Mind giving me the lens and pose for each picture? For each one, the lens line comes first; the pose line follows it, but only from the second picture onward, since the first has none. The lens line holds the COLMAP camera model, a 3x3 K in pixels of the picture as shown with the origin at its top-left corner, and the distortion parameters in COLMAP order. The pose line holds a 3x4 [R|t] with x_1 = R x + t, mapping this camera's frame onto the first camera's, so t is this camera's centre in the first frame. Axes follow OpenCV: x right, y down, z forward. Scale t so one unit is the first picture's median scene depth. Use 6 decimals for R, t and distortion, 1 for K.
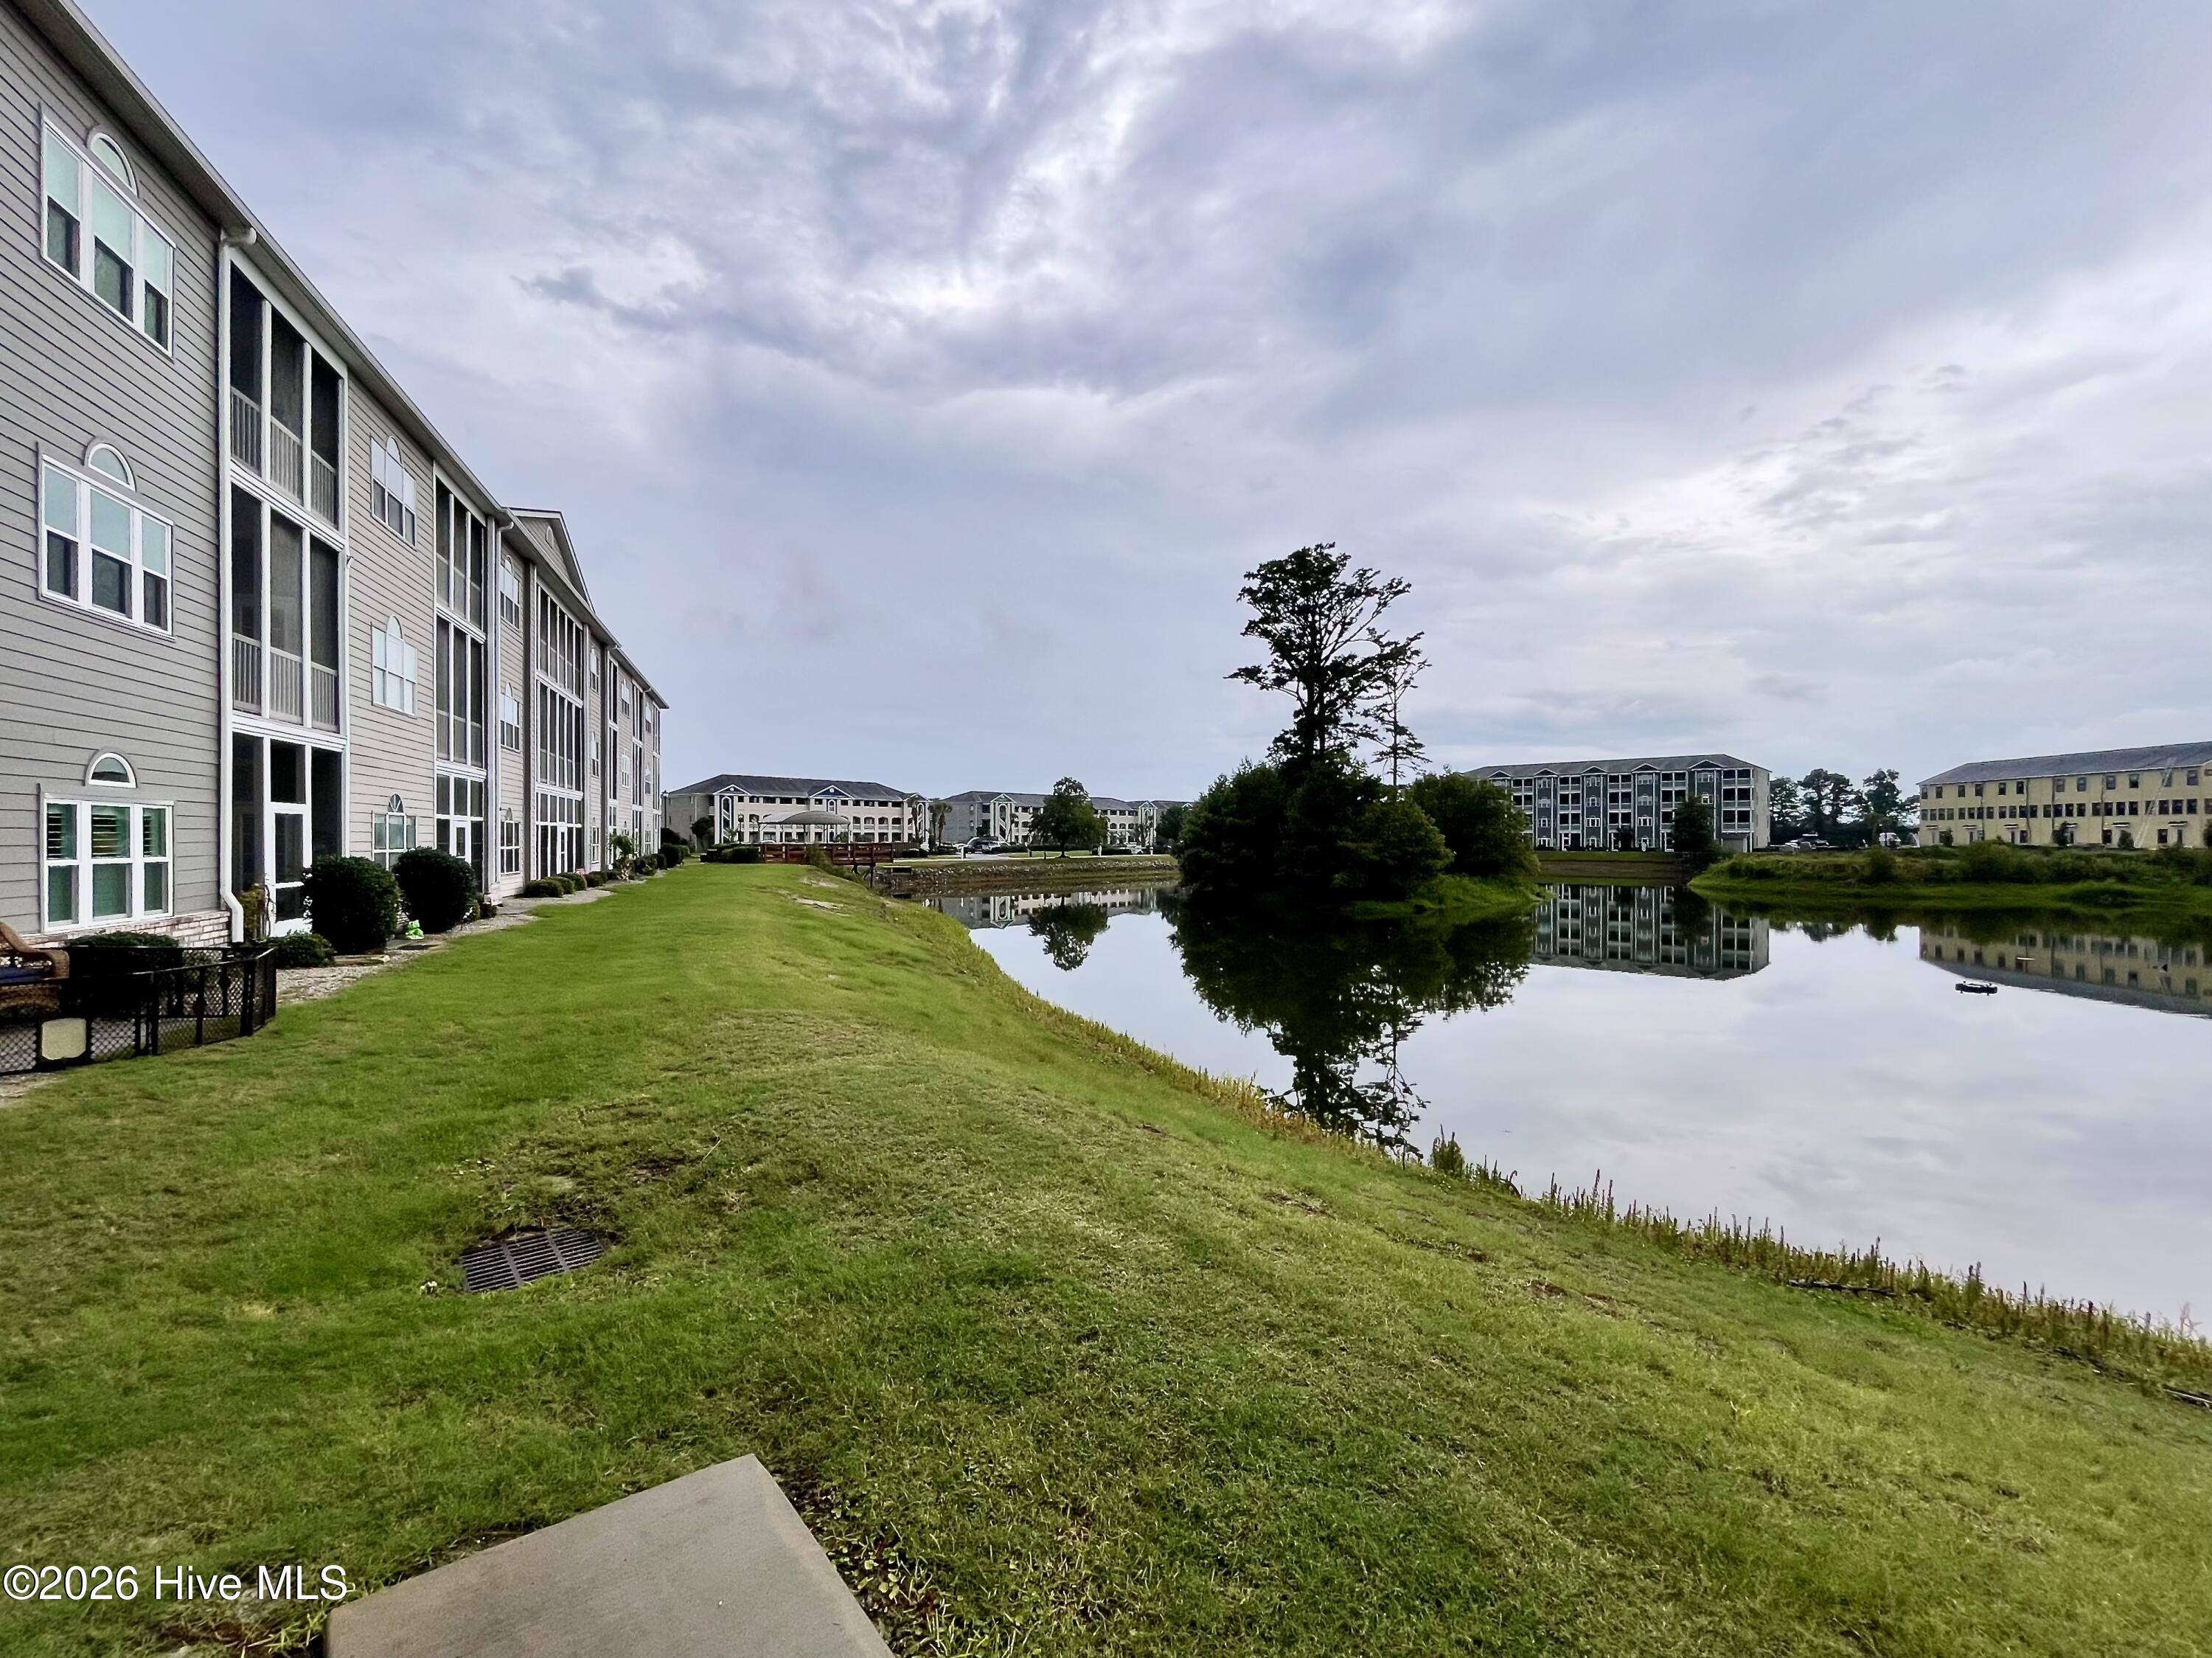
lens RADIAL K [[913.5, 0, 1106.0], [0, 913.5, 829.0], [0, 0, 1]] dist [-0.007166, 0.000180]
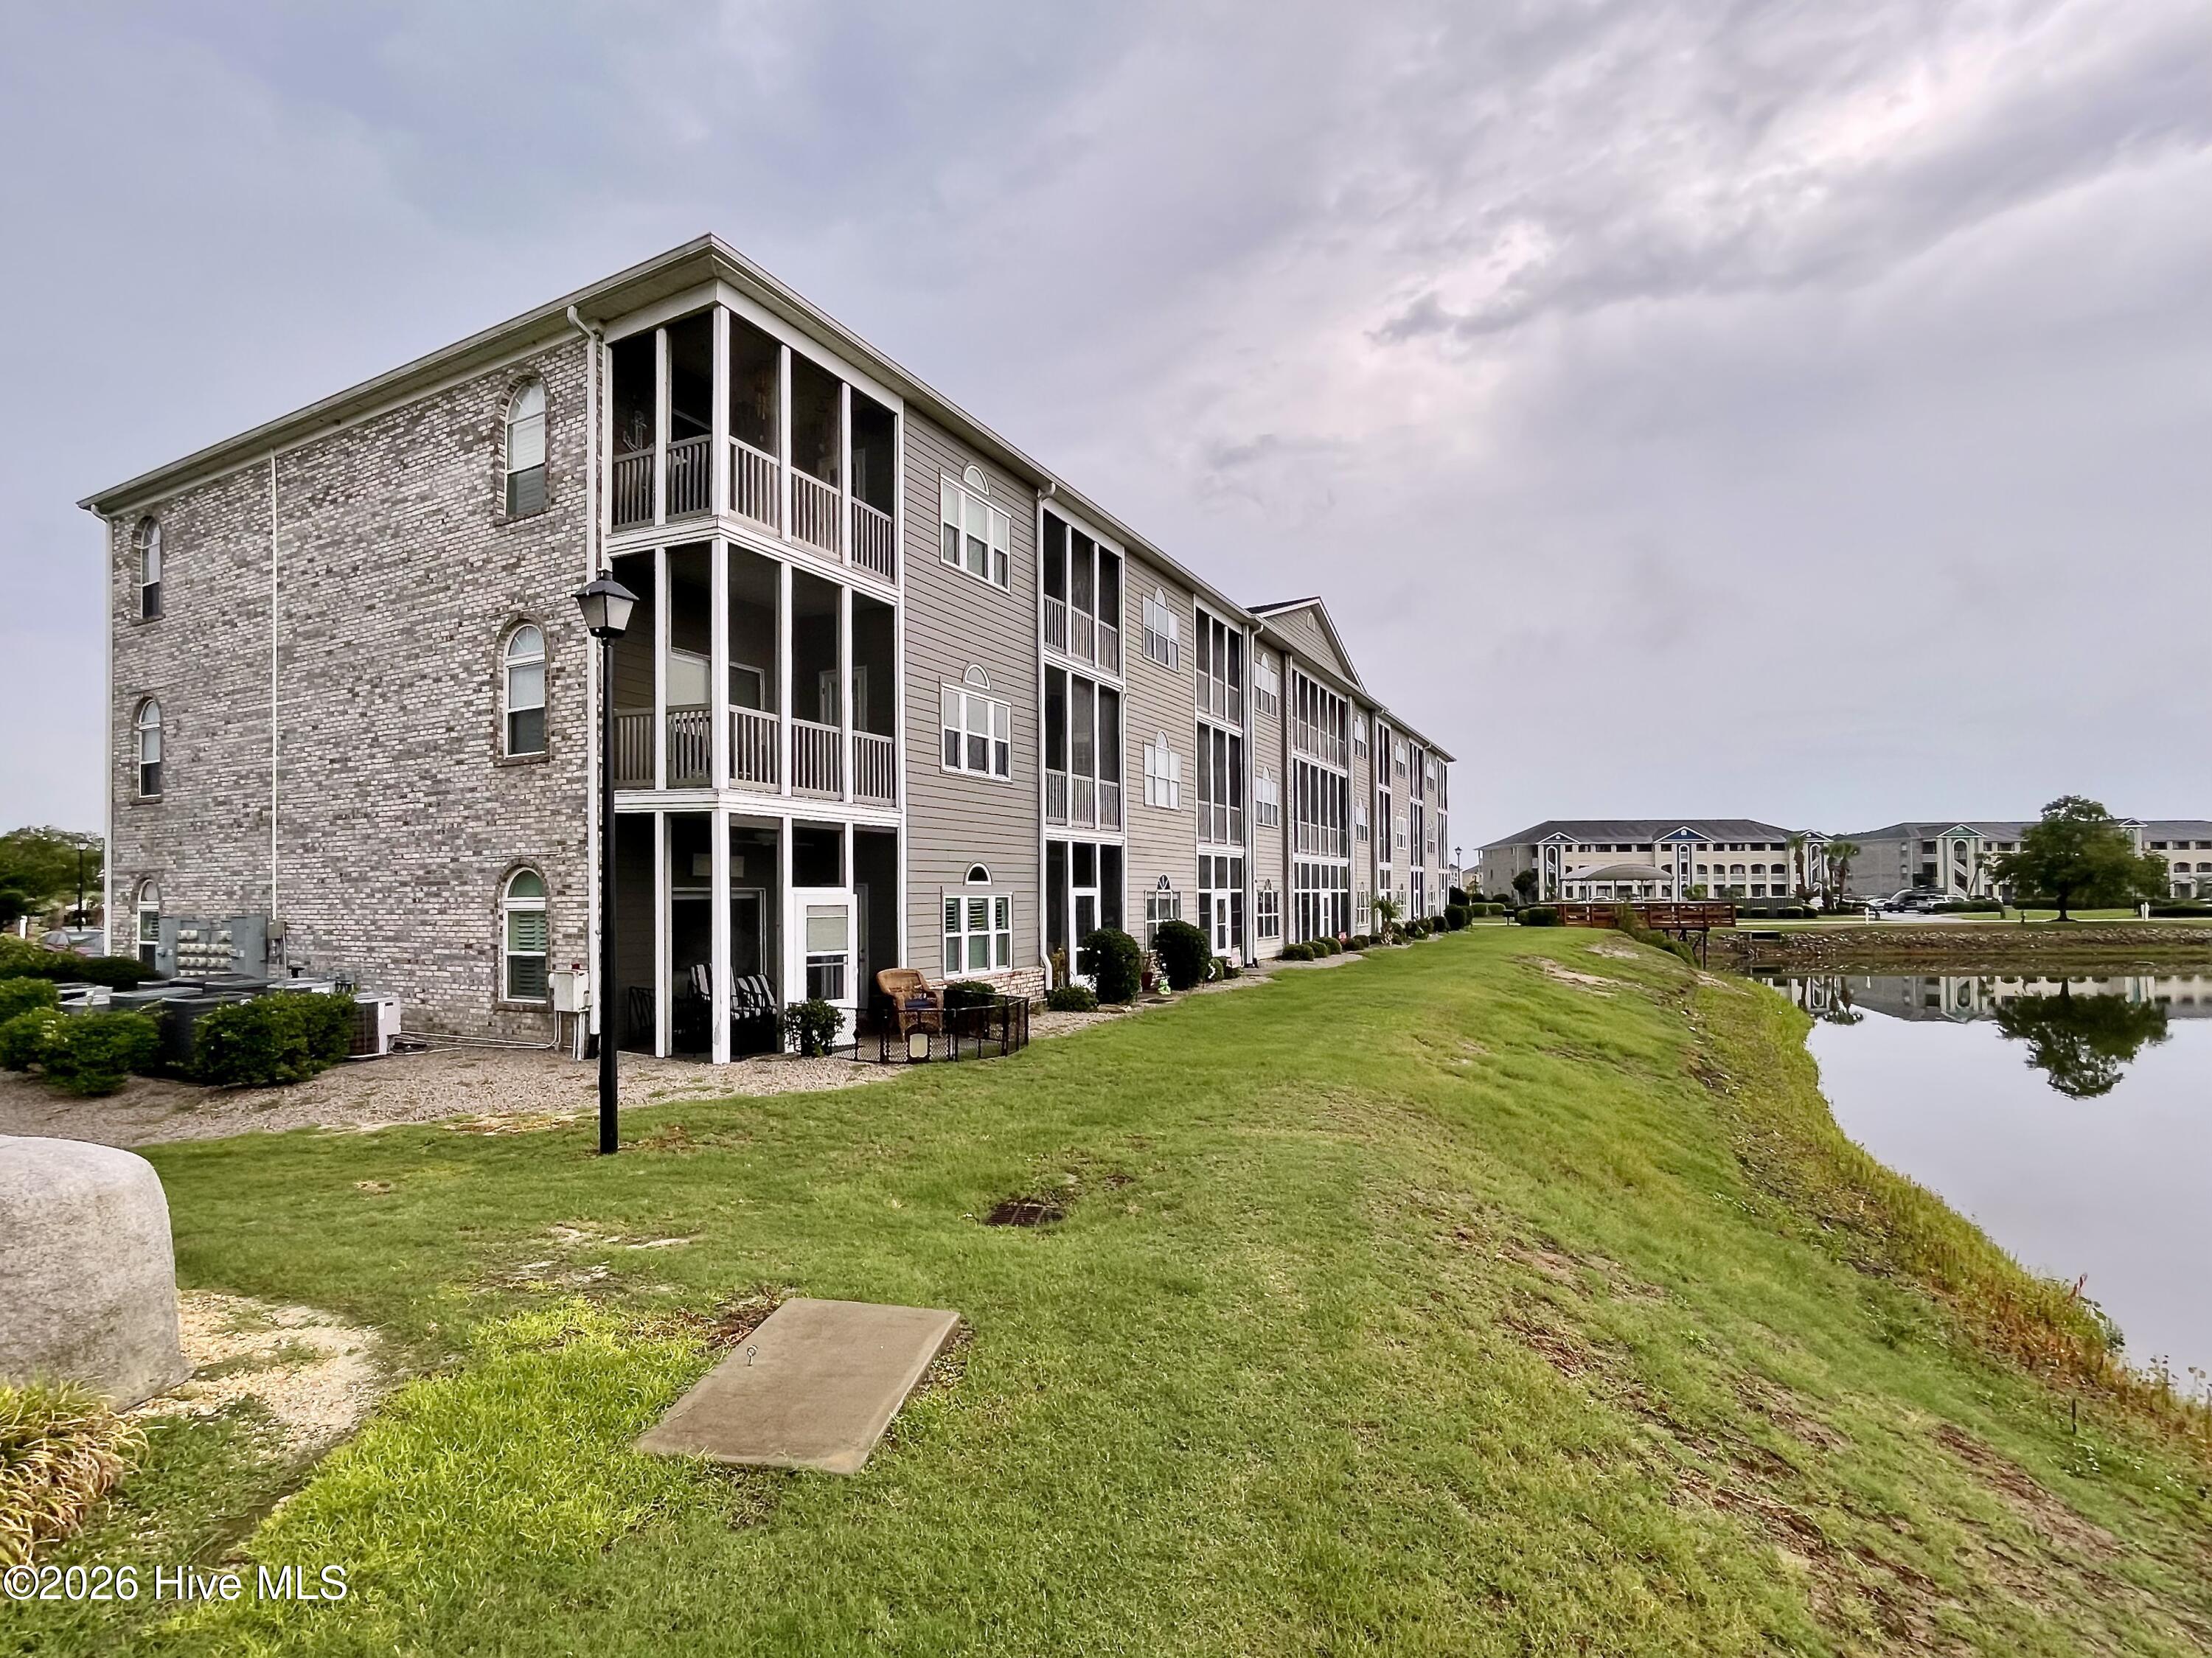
lens RADIAL K [[1073.8, 0, 1106.0], [0, 1073.8, 829.0], [0, 0, 1]] dist [-0.000504, -0.000234]
pose [[0.669261, -0.050415, -0.741315, 0.191989], [0.018464, 0.998516, -0.051237, -0.020732], [0.742798, 0.020604, 0.669198, -0.030039]]
